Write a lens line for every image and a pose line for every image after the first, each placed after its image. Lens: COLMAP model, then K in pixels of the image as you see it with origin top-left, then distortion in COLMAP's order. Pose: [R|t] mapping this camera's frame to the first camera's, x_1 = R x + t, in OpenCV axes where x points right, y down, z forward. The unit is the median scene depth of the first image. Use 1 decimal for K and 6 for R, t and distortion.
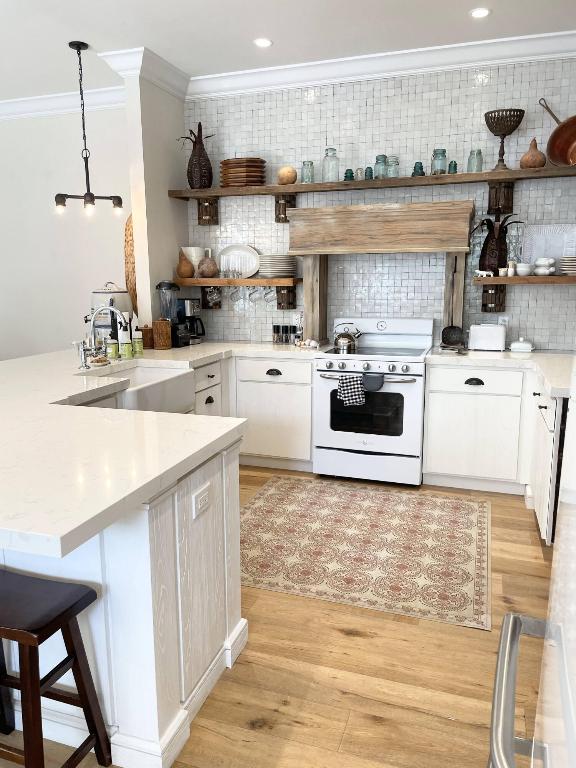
lens RADIAL K [[588.3, 0, 285.3], [0, 588.3, 388.4], [0, 0, 1]] dist [0.055193, -0.008964]
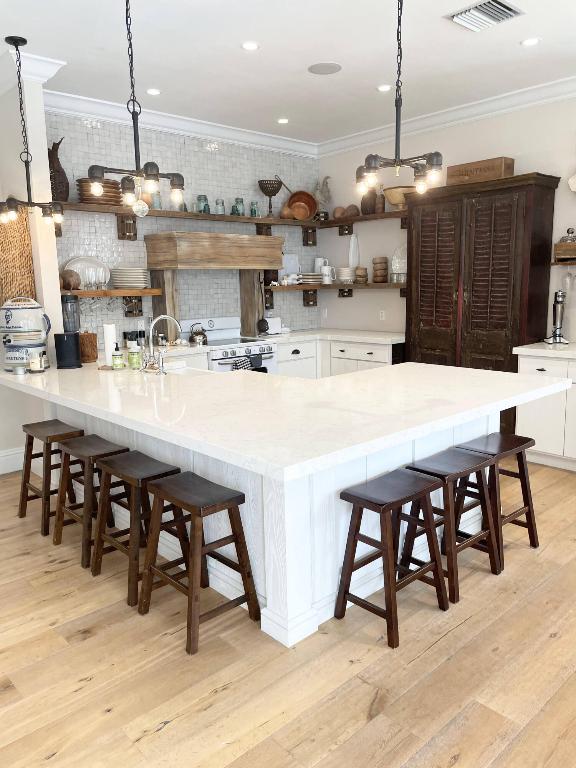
lens RADIAL K [[588.3, 0, 288.4], [0, 588.3, 386.0], [0, 0, 1]] dist [0.055193, -0.008964]
pose [[0.485421, -0.160650, 0.859394, -0.977703], [0.181494, 0.980076, 0.080695, -0.049339], [-0.855235, 0.116804, 0.504906, 0.226419]]
